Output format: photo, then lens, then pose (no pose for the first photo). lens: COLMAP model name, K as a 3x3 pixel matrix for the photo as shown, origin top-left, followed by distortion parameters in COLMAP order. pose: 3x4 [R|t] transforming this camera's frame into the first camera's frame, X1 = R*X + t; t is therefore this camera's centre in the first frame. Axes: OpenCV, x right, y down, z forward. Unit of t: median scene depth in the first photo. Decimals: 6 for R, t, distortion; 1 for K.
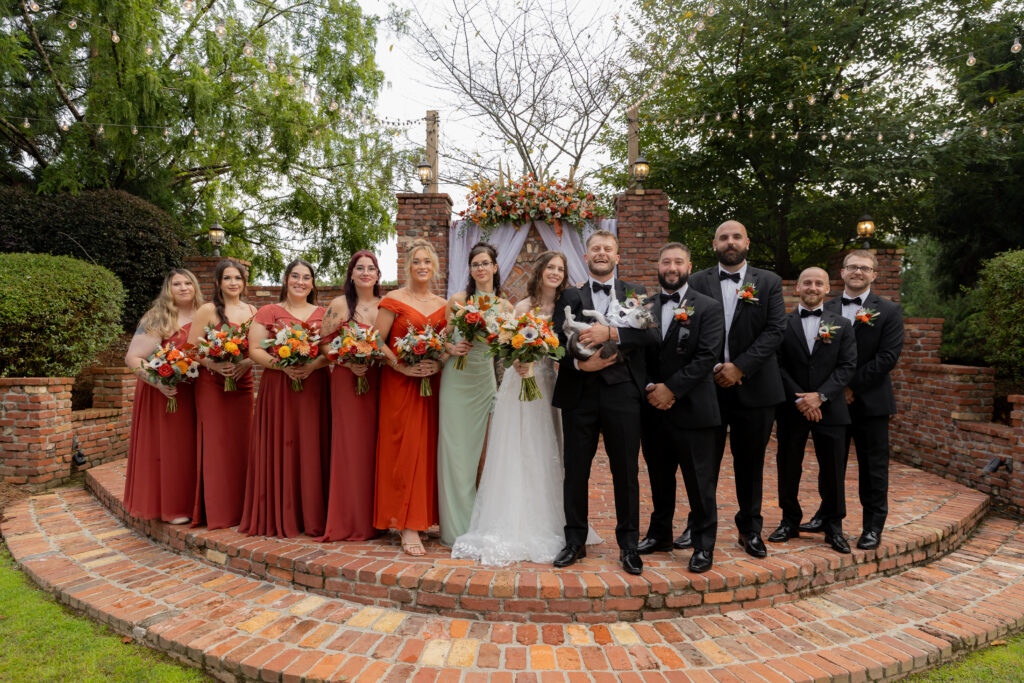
lens RADIAL K [[753.1, 0, 504.2], [0, 753.1, 327.2], [0, 0, 1]] dist [-0.004935, -0.002479]
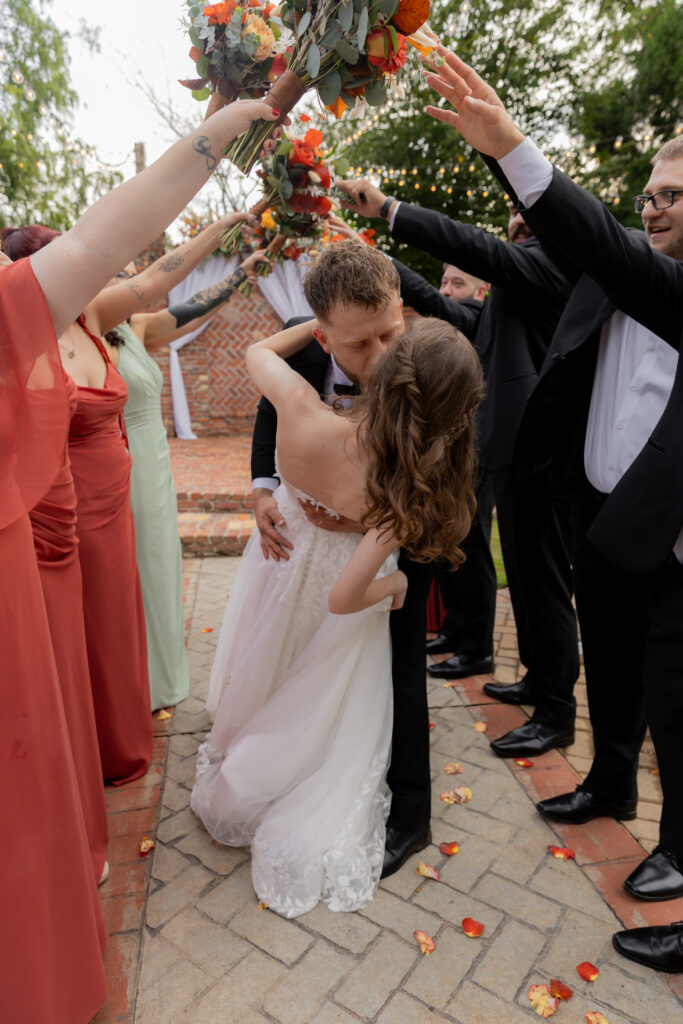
lens RADIAL K [[753.1, 0, 341.5], [0, 753.1, 512.0], [0, 0, 1]] dist [-0.004935, -0.002479]
pose [[0.978715, -0.047885, 0.199562, -0.045410], [0.005123, 0.977796, 0.209496, 0.005536], [-0.205162, -0.204014, 0.957229, -0.175644]]
